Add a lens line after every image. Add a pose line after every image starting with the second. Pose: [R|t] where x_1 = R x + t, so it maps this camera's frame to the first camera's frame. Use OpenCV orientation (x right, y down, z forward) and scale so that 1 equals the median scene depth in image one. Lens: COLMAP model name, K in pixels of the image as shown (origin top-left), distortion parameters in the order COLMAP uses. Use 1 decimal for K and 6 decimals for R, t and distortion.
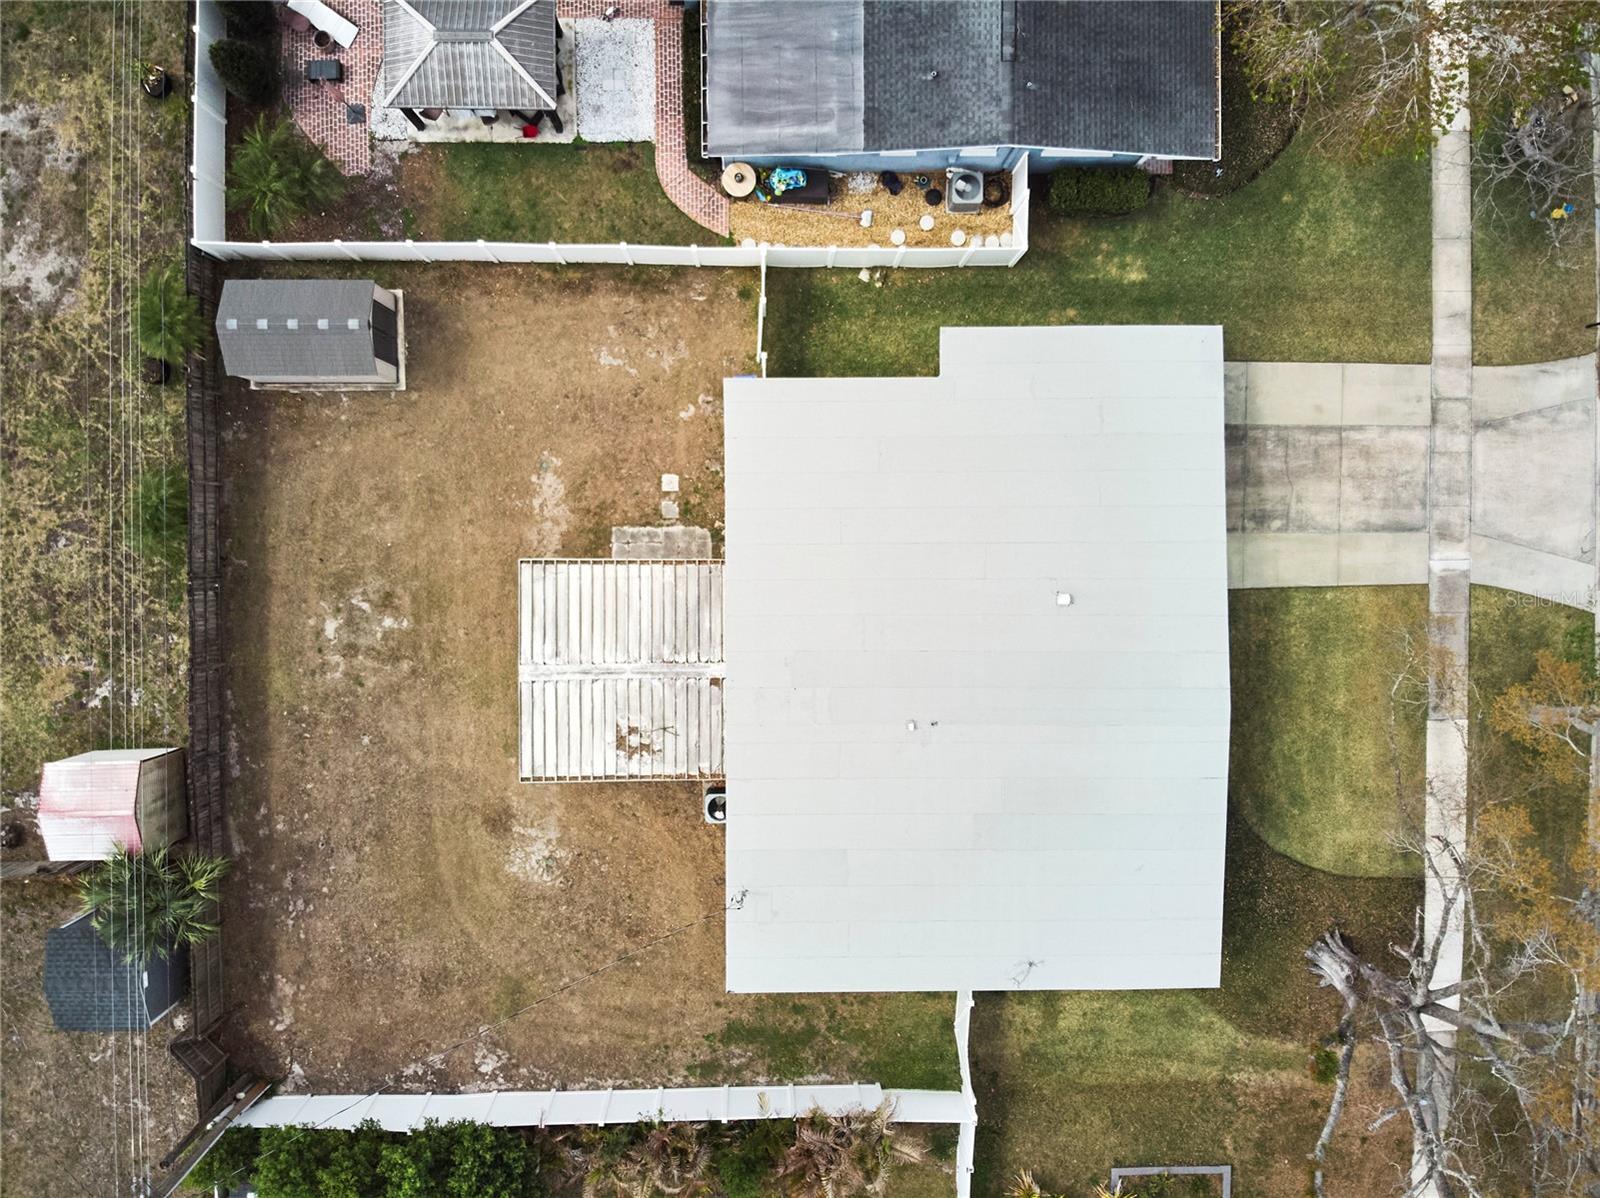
lens RADIAL K [[1167.6, 0, 800.0], [0, 1167.6, 599.0], [0, 0, 1]] dist [0.104850, -0.222039]
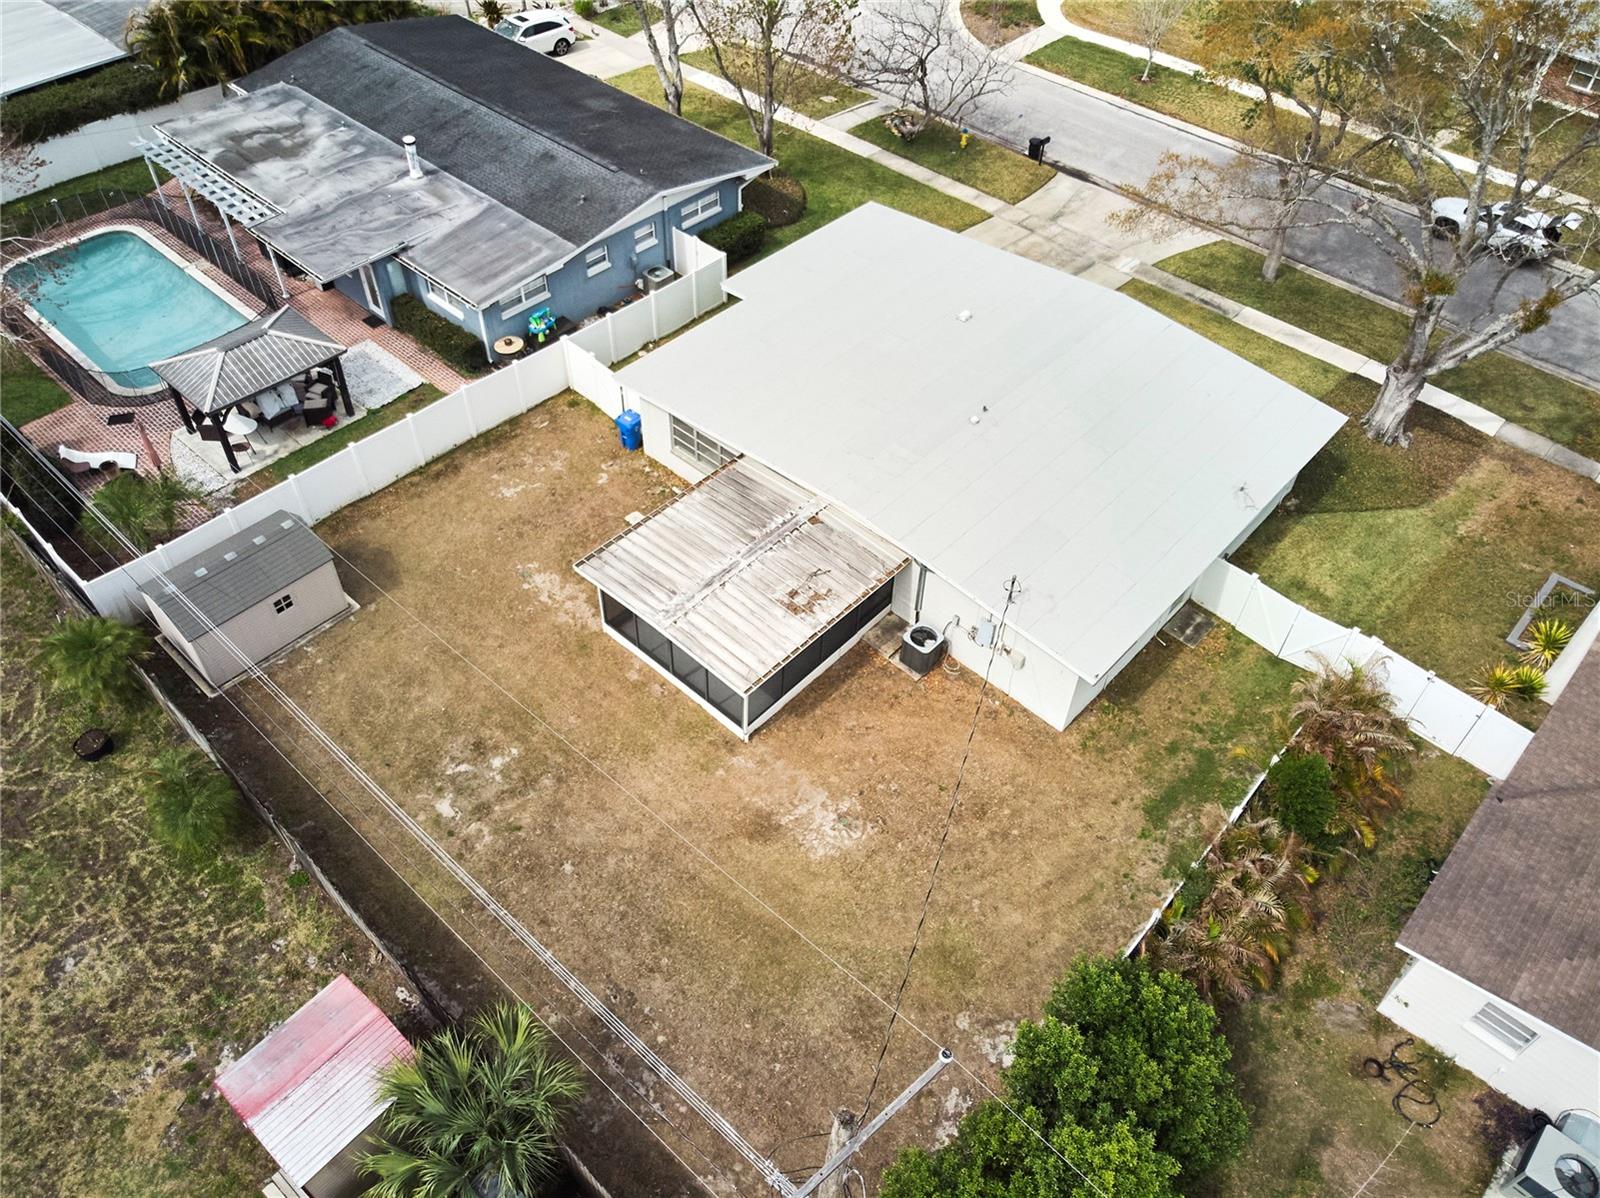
lens RADIAL K [[1177.7, 0, 790.9], [0, 1177.7, 592.9], [0, 0, 1]] dist [-0.009516, 0.006387]
pose [[0.680420, -0.541651, 0.493602, -0.553319], [0.732490, 0.482391, -0.480373, 0.511737], [0.022086, 0.688413, 0.724982, 0.322130]]
